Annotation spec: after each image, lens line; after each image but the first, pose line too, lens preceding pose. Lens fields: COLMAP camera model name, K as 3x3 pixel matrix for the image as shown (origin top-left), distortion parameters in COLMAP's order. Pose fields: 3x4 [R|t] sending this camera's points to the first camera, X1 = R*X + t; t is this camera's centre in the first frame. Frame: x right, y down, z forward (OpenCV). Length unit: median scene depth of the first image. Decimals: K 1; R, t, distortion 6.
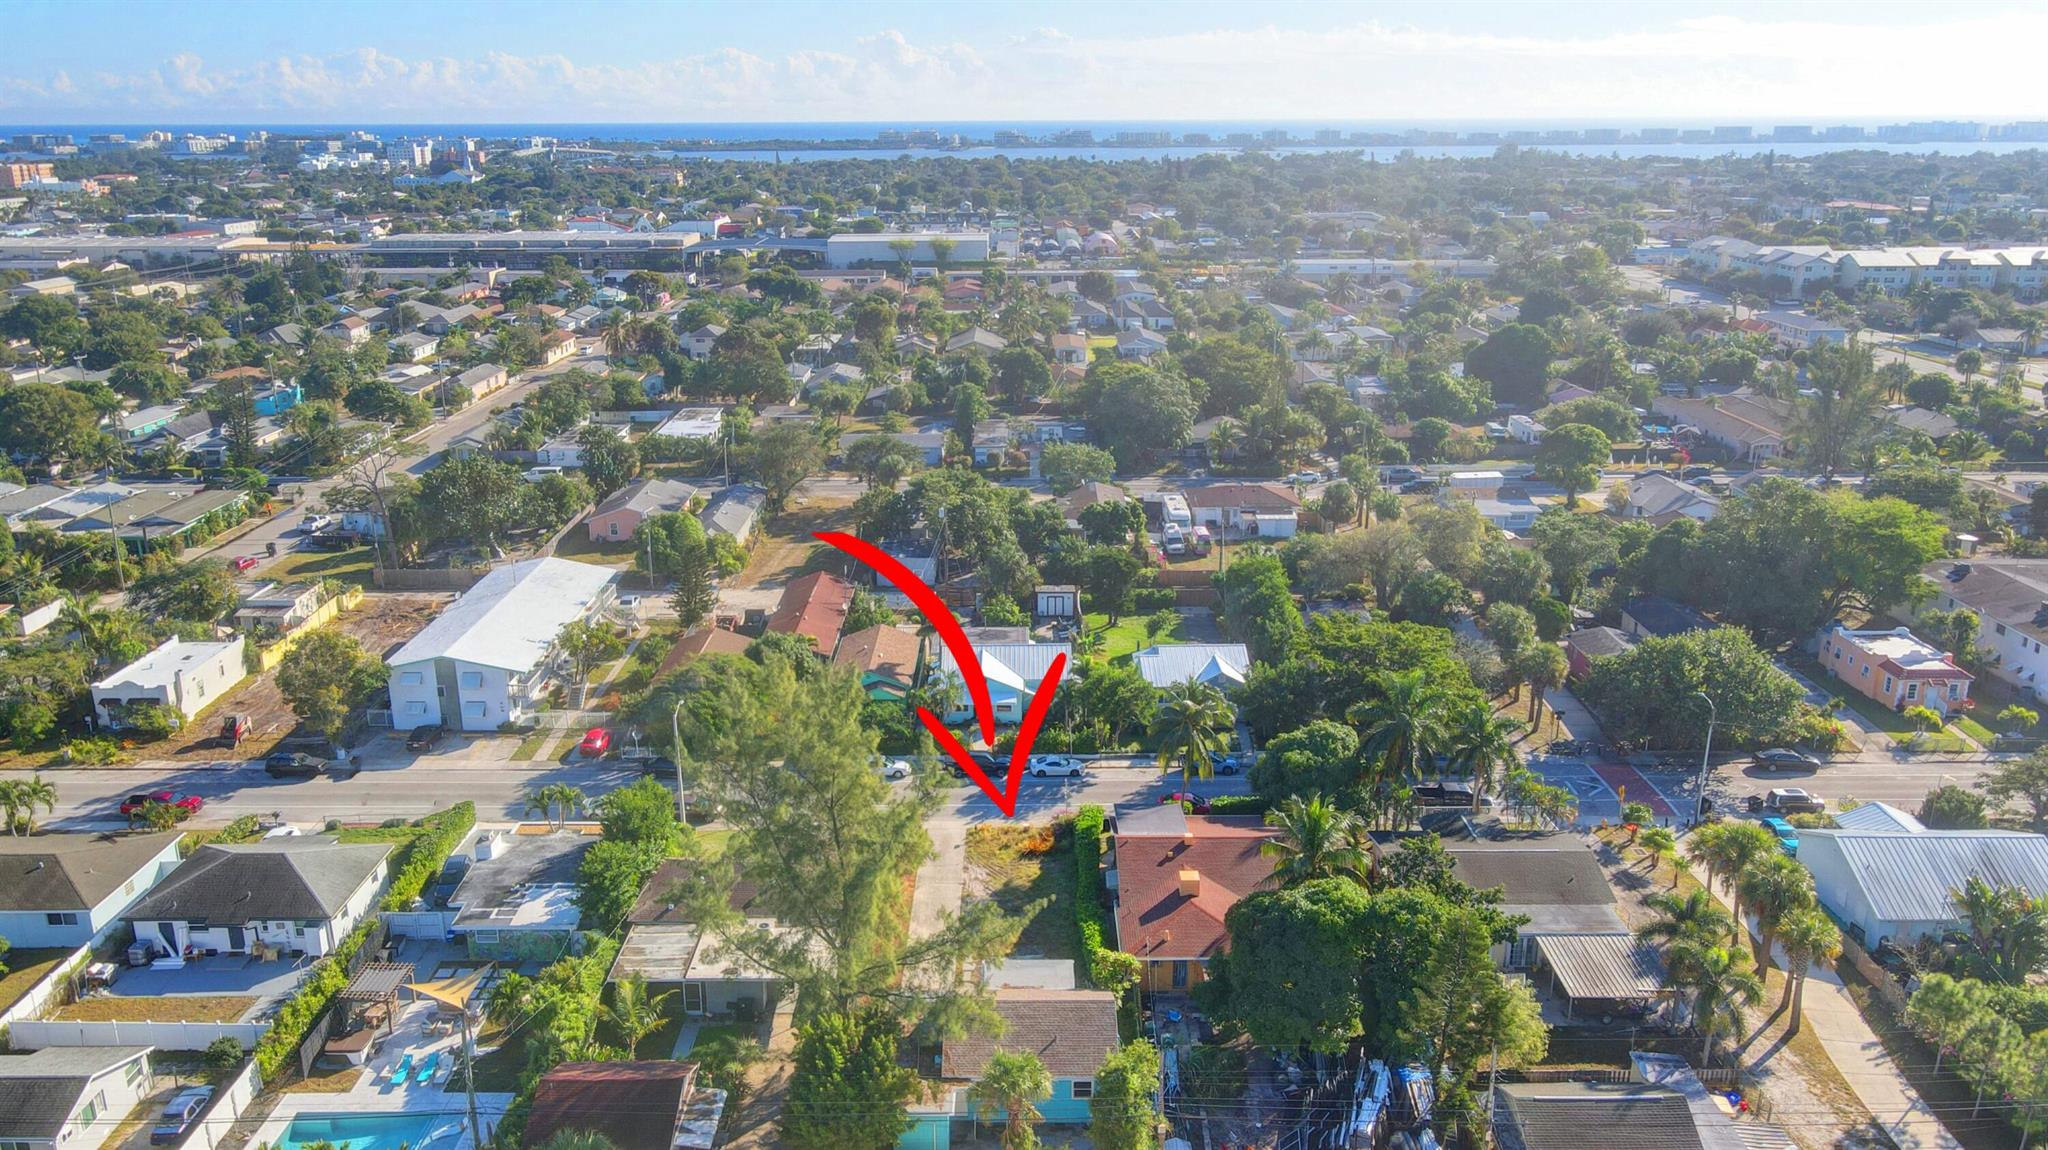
lens RADIAL K [[1528.0, 0, 1007.9], [0, 1528.0, 574.5], [0, 0, 1]] dist [-0.013513, 0.040566]
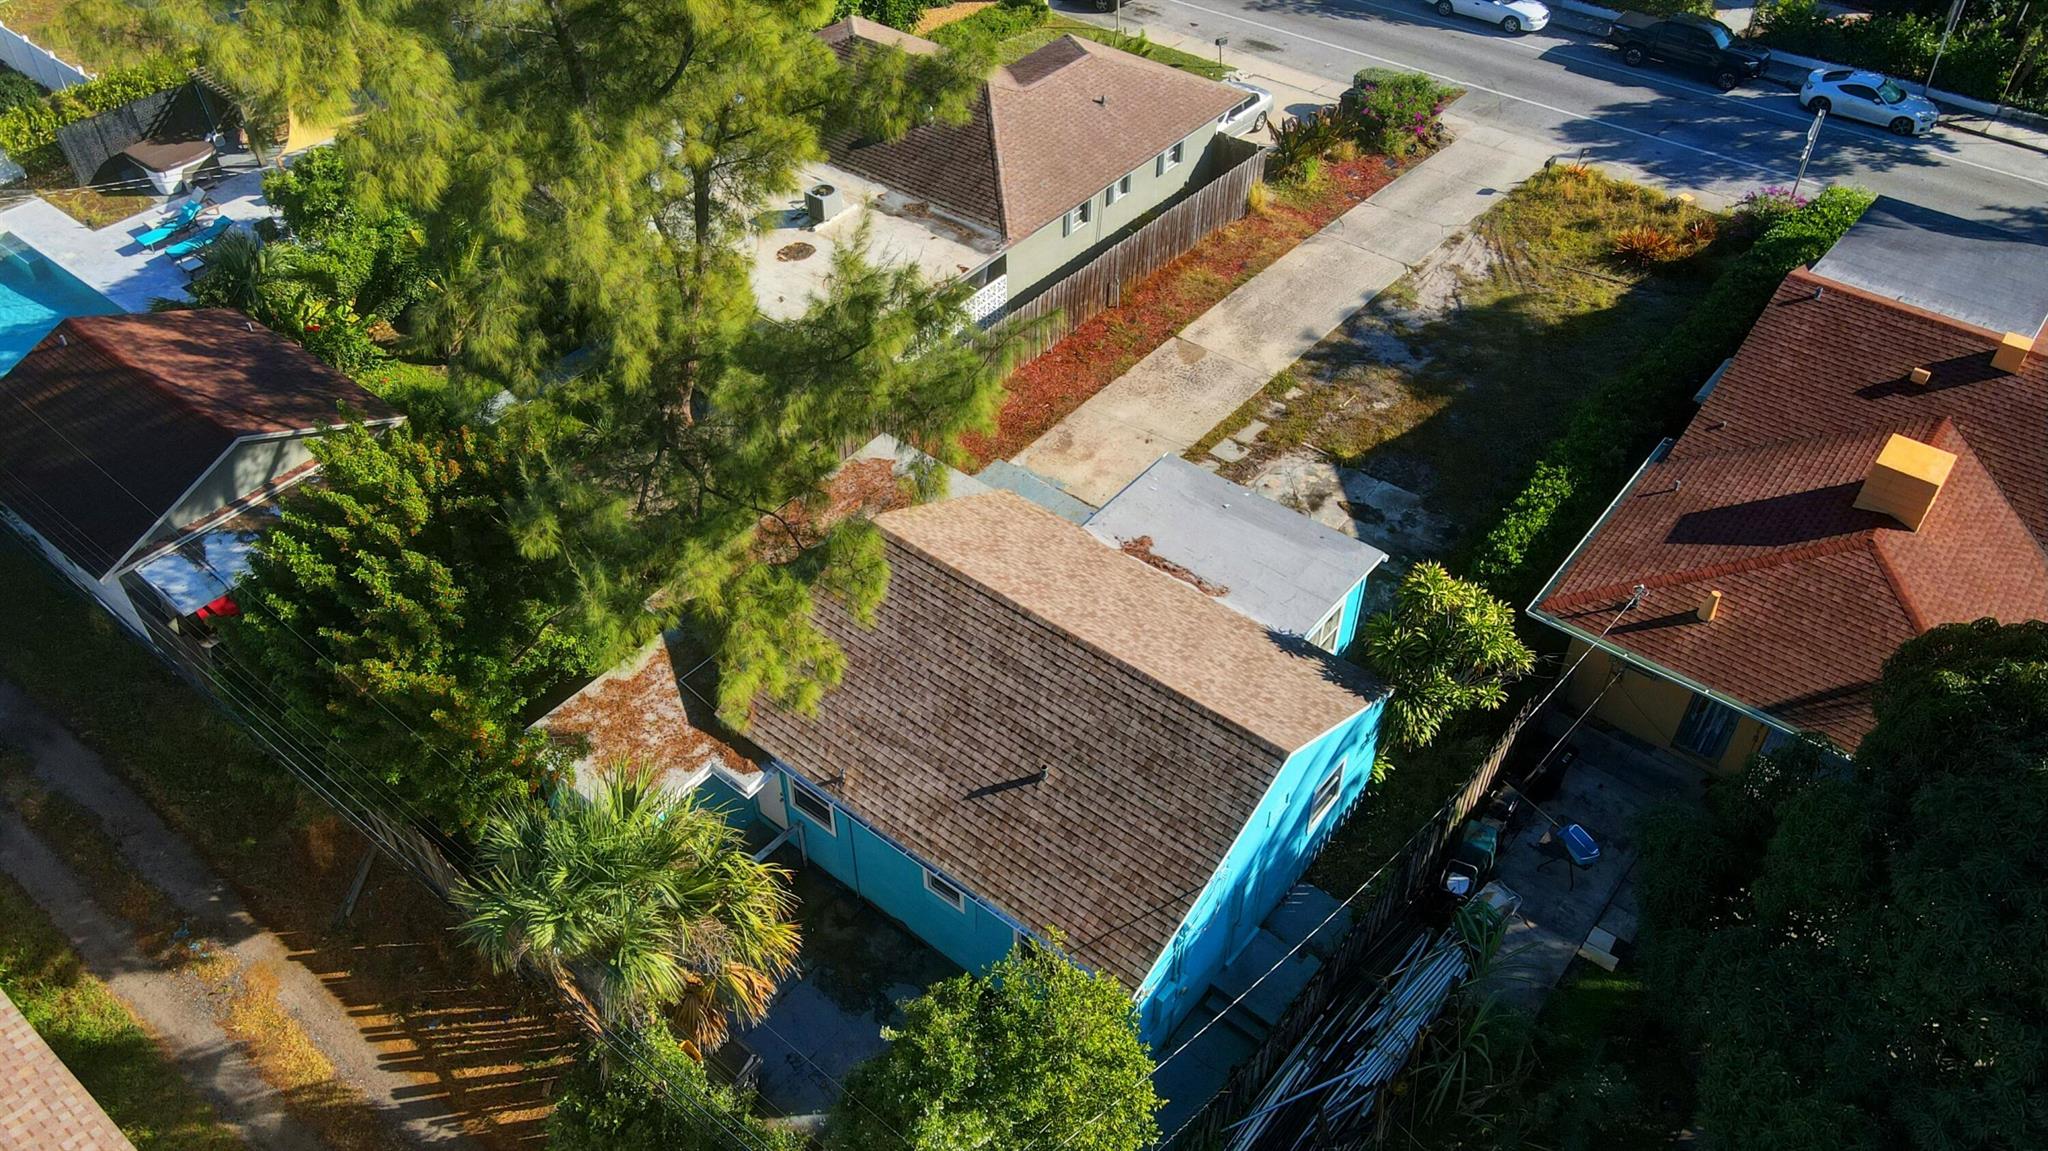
lens RADIAL K [[1528.0, 0, 1007.9], [0, 1528.0, 575.0], [0, 0, 1]] dist [-0.013513, 0.040566]
pose [[0.781426, 0.421301, -0.460303, 0.109174], [-0.181087, 0.859031, 0.478825, 0.087992], [0.597144, -0.290811, 0.747561, 0.559674]]
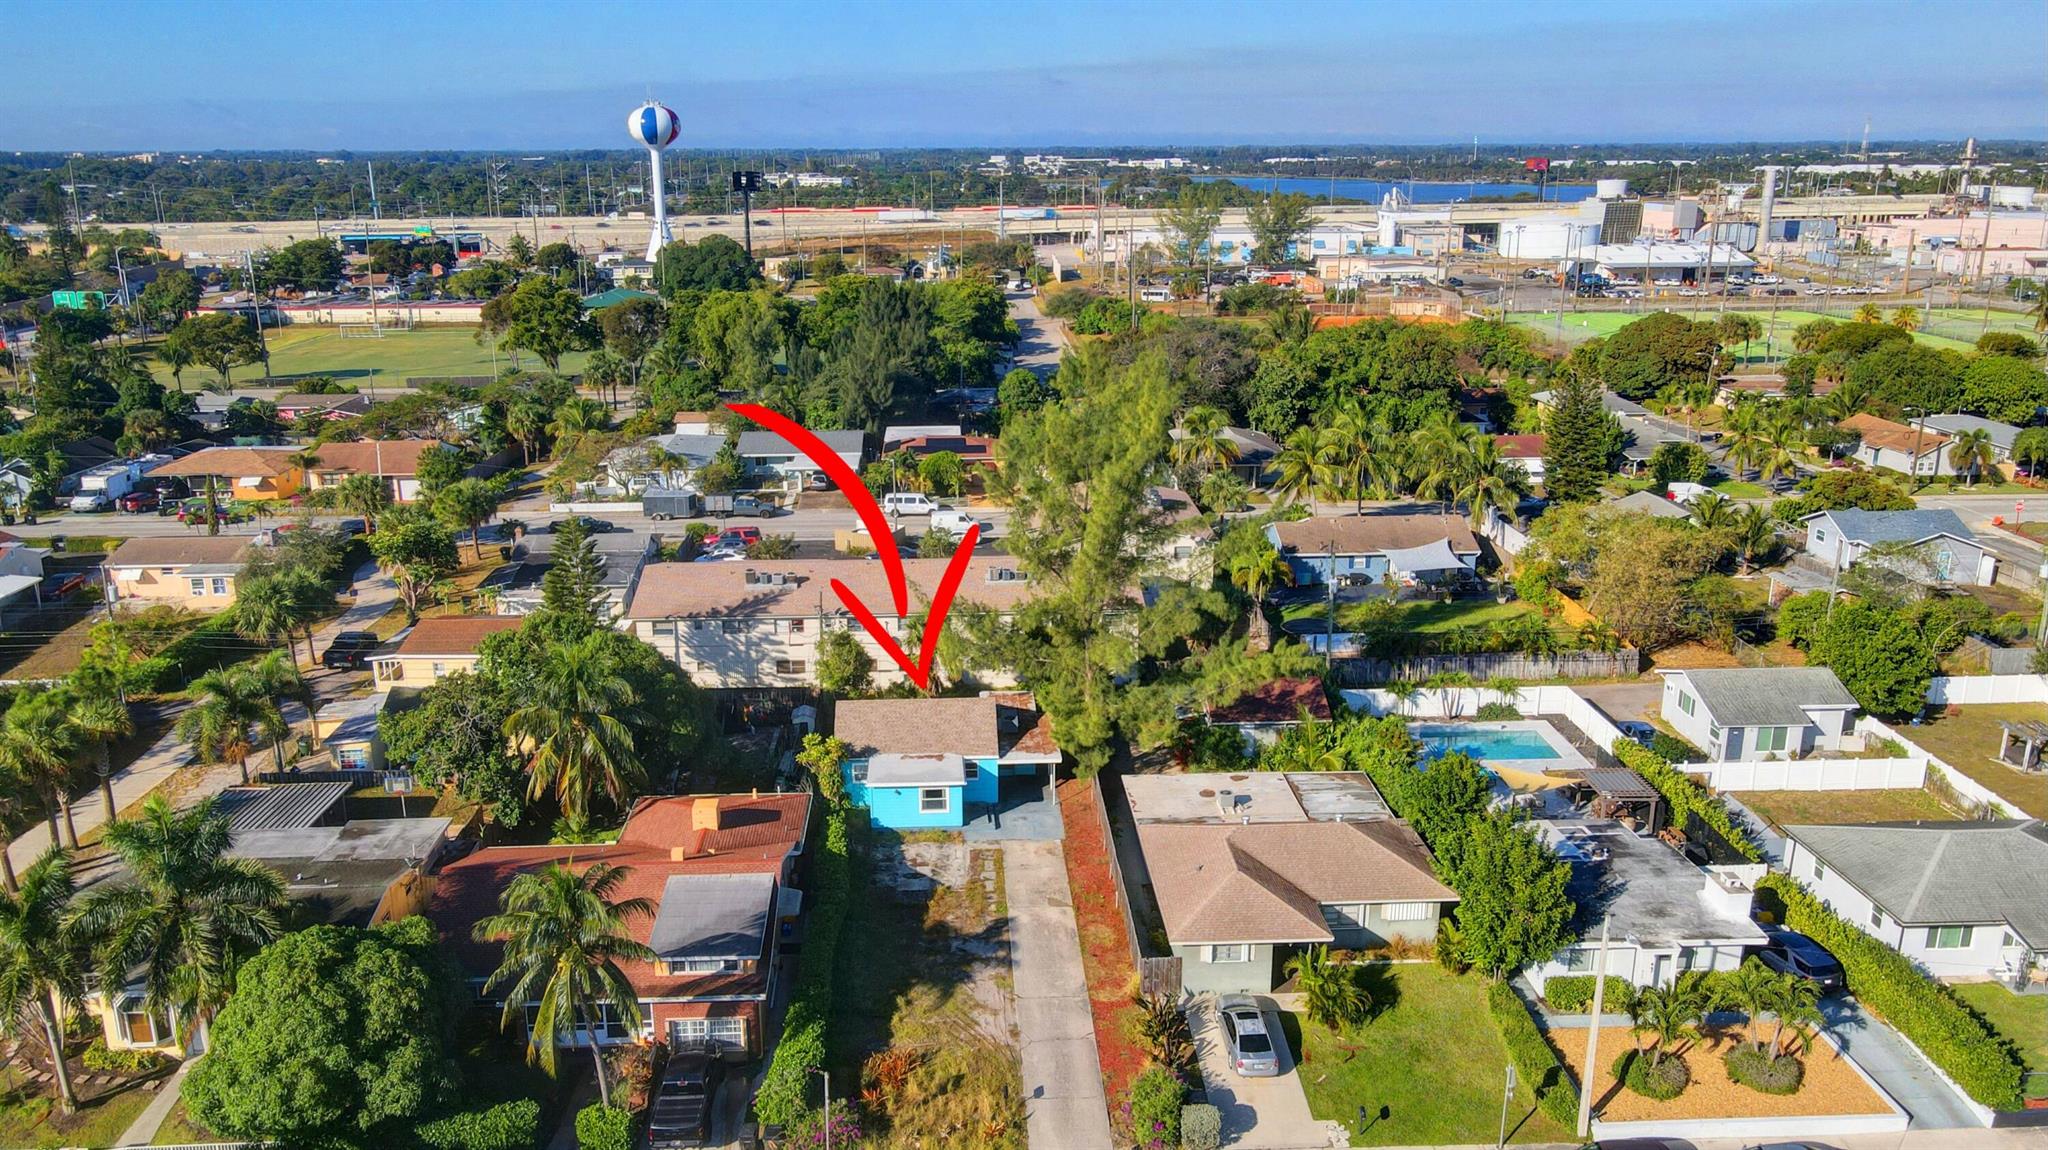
lens RADIAL K [[1528.0, 0, 1007.9], [0, 1528.0, 574.5], [0, 0, 1]] dist [-0.013513, 0.040566]
pose [[-0.998557, 0.023368, -0.048350, 0.000000], [-0.006475, 0.841401, 0.540373, -0.275592], [0.053309, 0.539907, -0.840035, 1.368961]]
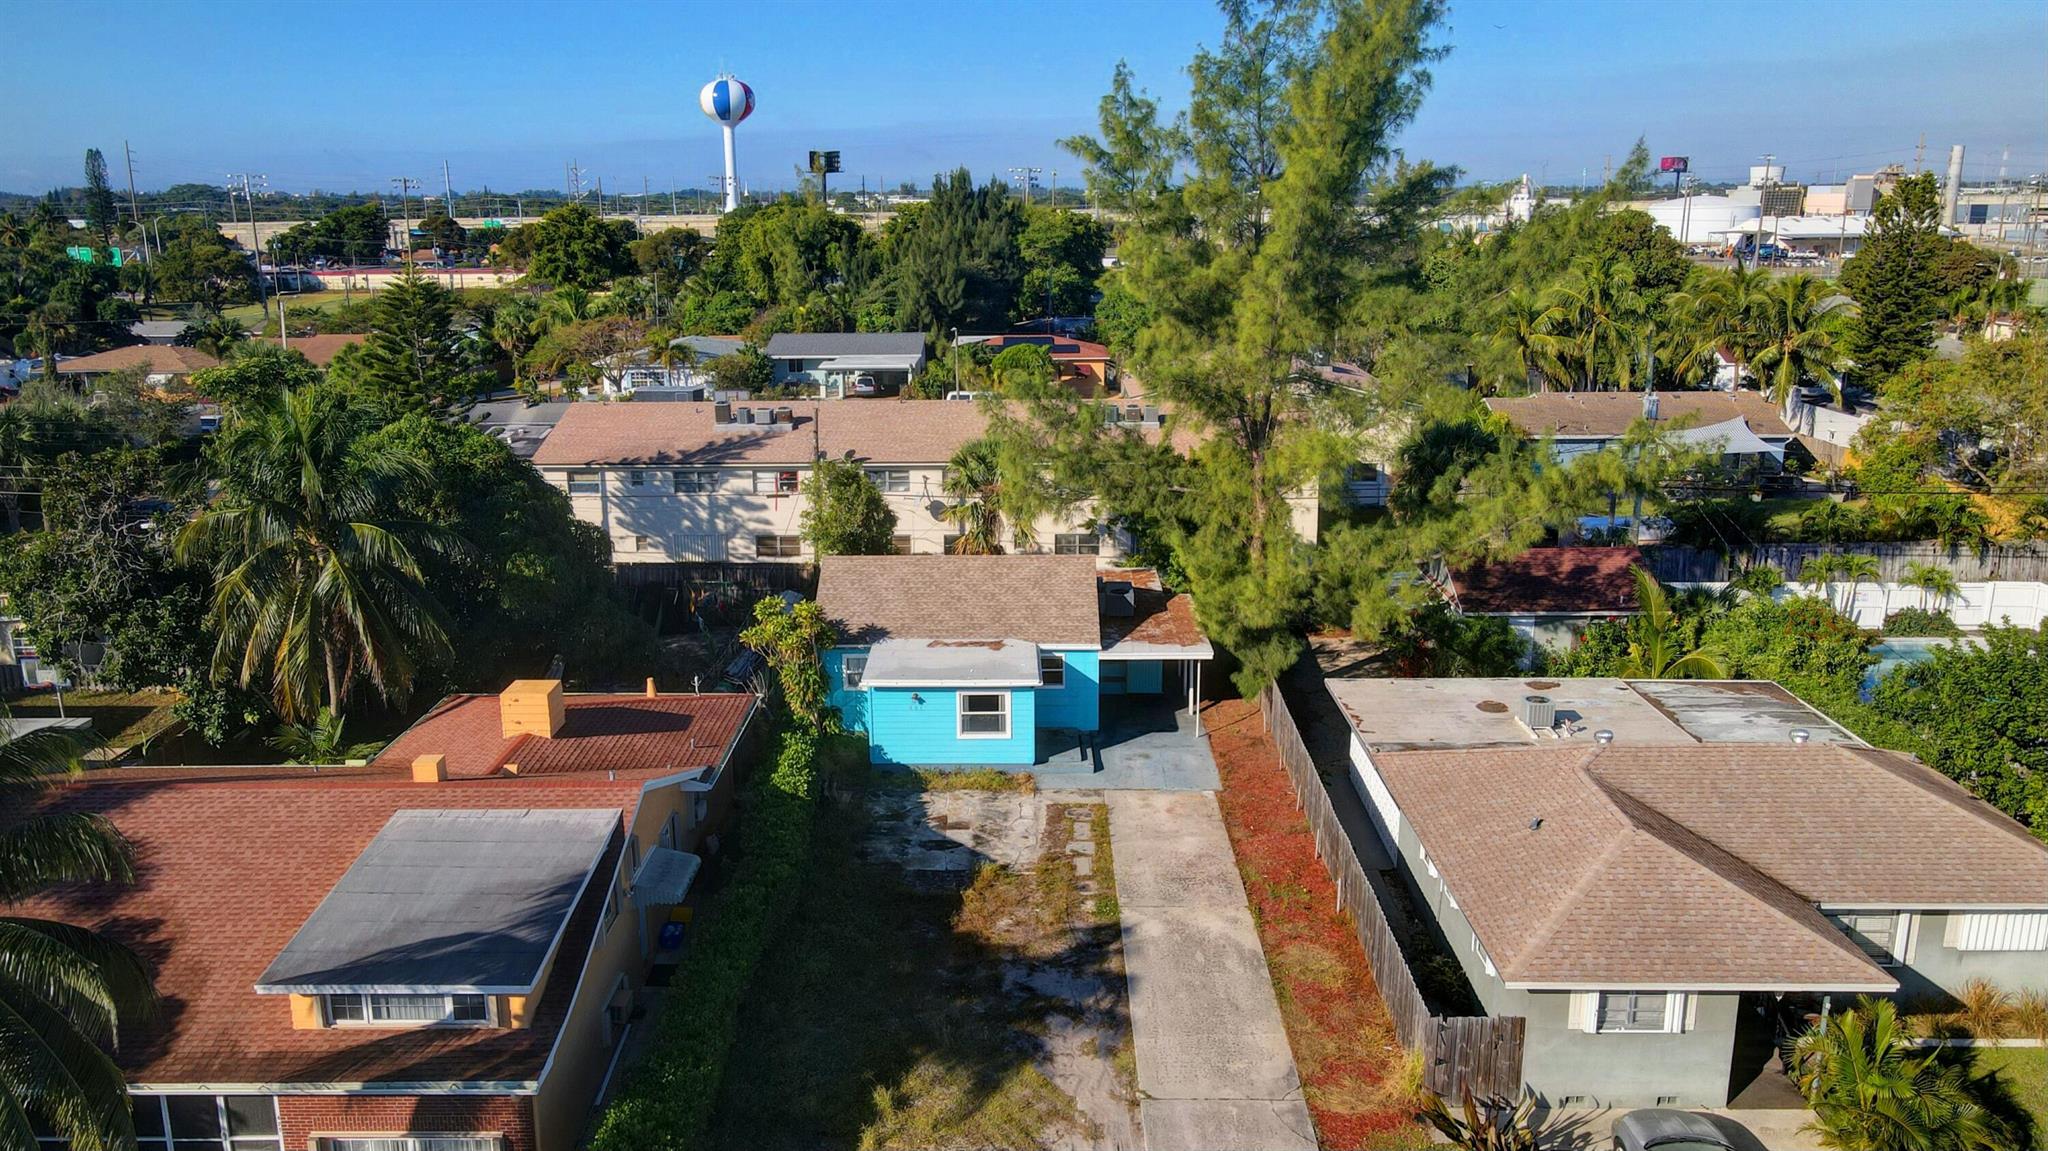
lens RADIAL K [[1528.0, 0, 1007.9], [0, 1528.0, 575.0], [0, 0, 1]] dist [-0.013513, 0.040566]
pose [[-0.999905, 0.009966, 0.009505, -0.008270], [0.013443, 0.856228, 0.516424, -0.026976], [-0.002992, 0.516503, -0.856280, 1.135237]]
